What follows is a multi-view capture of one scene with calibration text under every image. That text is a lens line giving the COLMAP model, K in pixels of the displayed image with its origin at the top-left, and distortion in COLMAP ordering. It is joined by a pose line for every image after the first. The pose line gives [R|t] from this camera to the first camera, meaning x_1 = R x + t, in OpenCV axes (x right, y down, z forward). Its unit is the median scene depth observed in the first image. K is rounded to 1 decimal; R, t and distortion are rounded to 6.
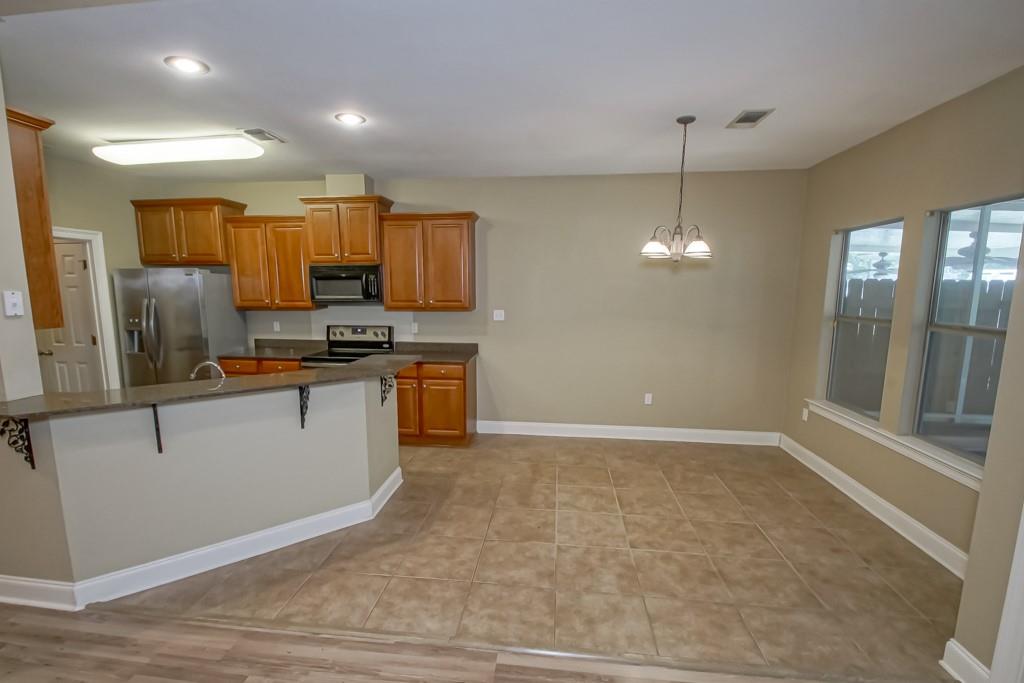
lens RADIAL K [[468.8, 0, 509.2], [0, 468.8, 360.1], [0, 0, 1]] dist [-0.000957, -0.008782]
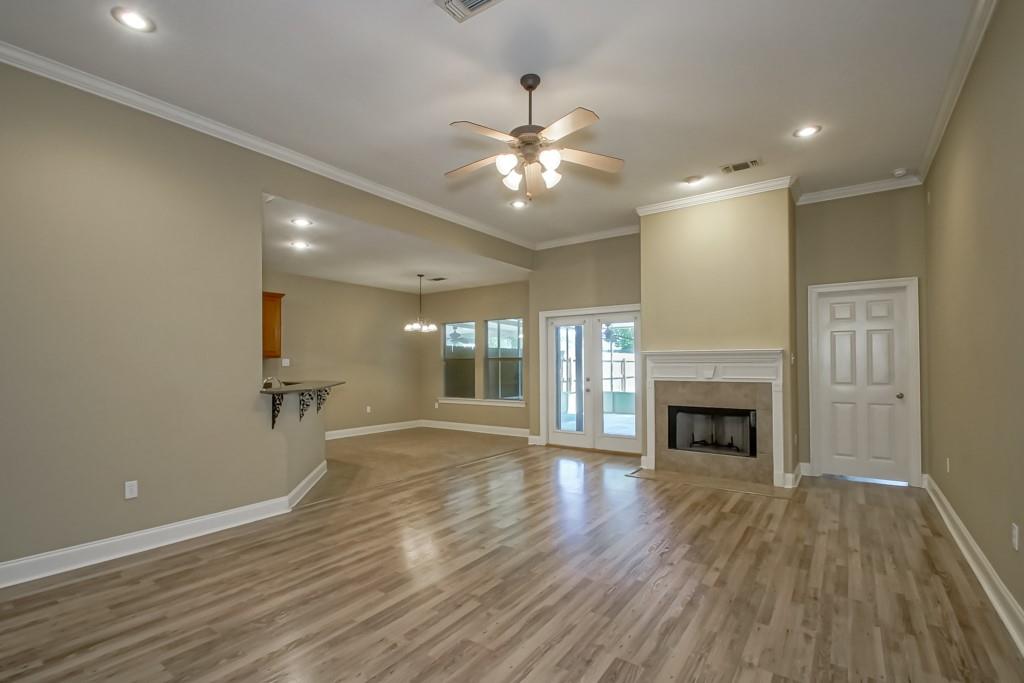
lens RADIAL K [[468.8, 0, 503.0], [0, 468.8, 345.5], [0, 0, 1]] dist [-0.000957, -0.008782]
pose [[0.494552, 0.023636, 0.868827, -1.001864], [0.142529, 0.983892, -0.107896, 0.114789], [-0.857382, 0.177193, 0.483217, -0.302464]]
